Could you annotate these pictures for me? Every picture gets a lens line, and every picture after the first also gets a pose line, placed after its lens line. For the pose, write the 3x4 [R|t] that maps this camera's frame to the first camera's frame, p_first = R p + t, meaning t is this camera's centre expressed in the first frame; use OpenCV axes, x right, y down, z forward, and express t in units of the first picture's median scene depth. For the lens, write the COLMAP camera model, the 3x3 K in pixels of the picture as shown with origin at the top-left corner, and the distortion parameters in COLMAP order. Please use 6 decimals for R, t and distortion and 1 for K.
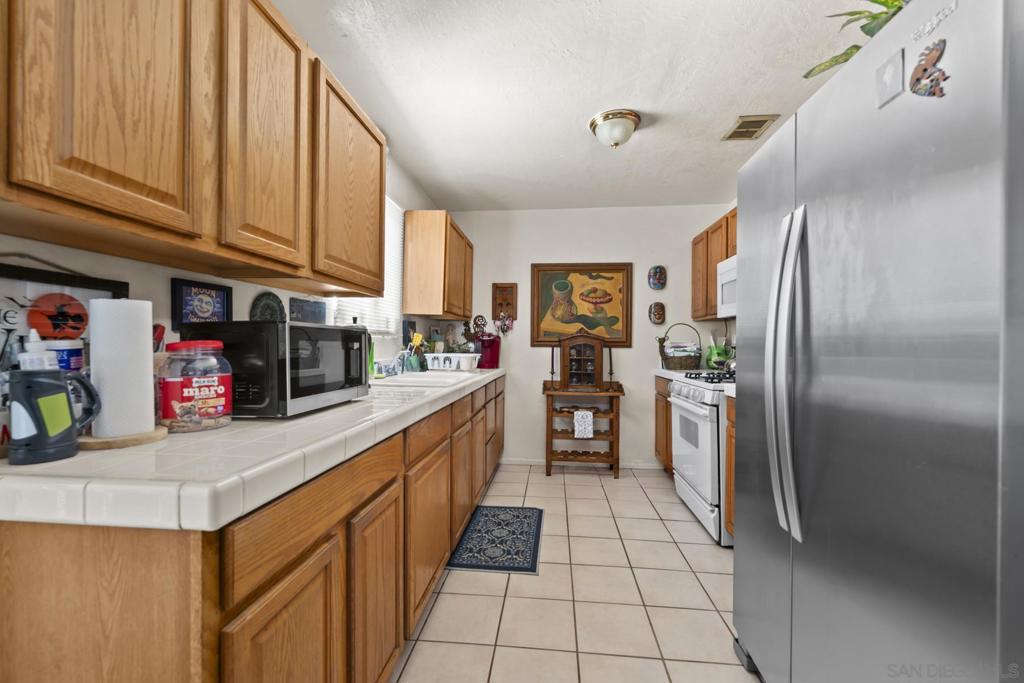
lens RADIAL K [[412.7, 0, 490.1], [0, 412.7, 342.4], [0, 0, 1]] dist [0.018534, -0.000330]
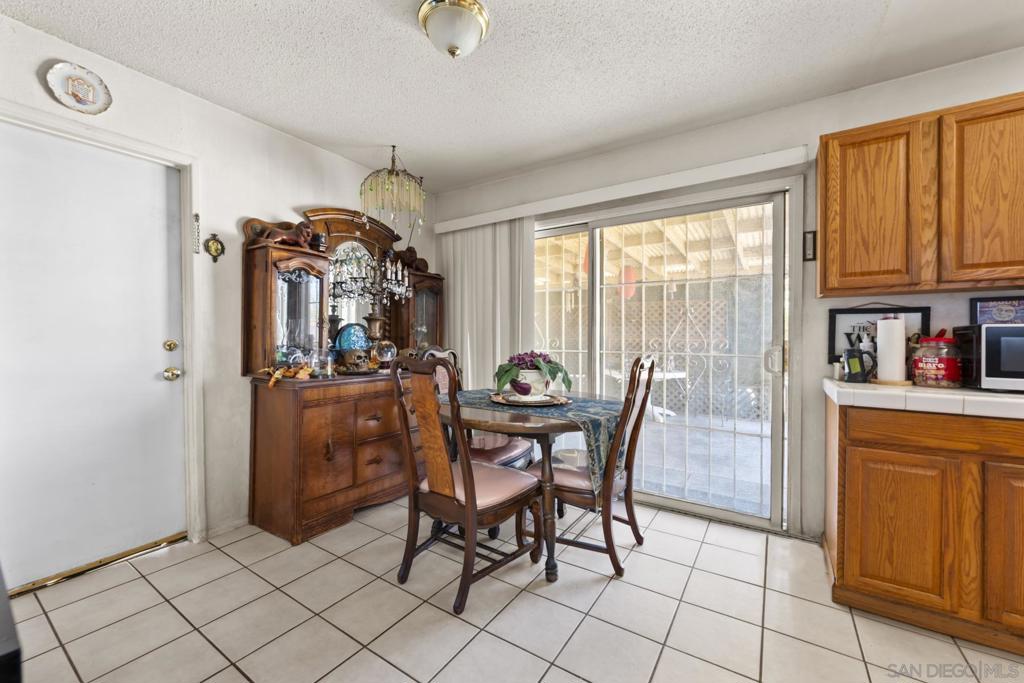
lens RADIAL K [[412.7, 0, 511.5], [0, 412.7, 338.1], [0, 0, 1]] dist [0.018534, -0.000330]
pose [[-0.446832, -0.009291, -0.894569, 1.677735], [0.004074, 0.999915, -0.012420, 0.011276], [0.894608, -0.009194, -0.446756, 0.168455]]
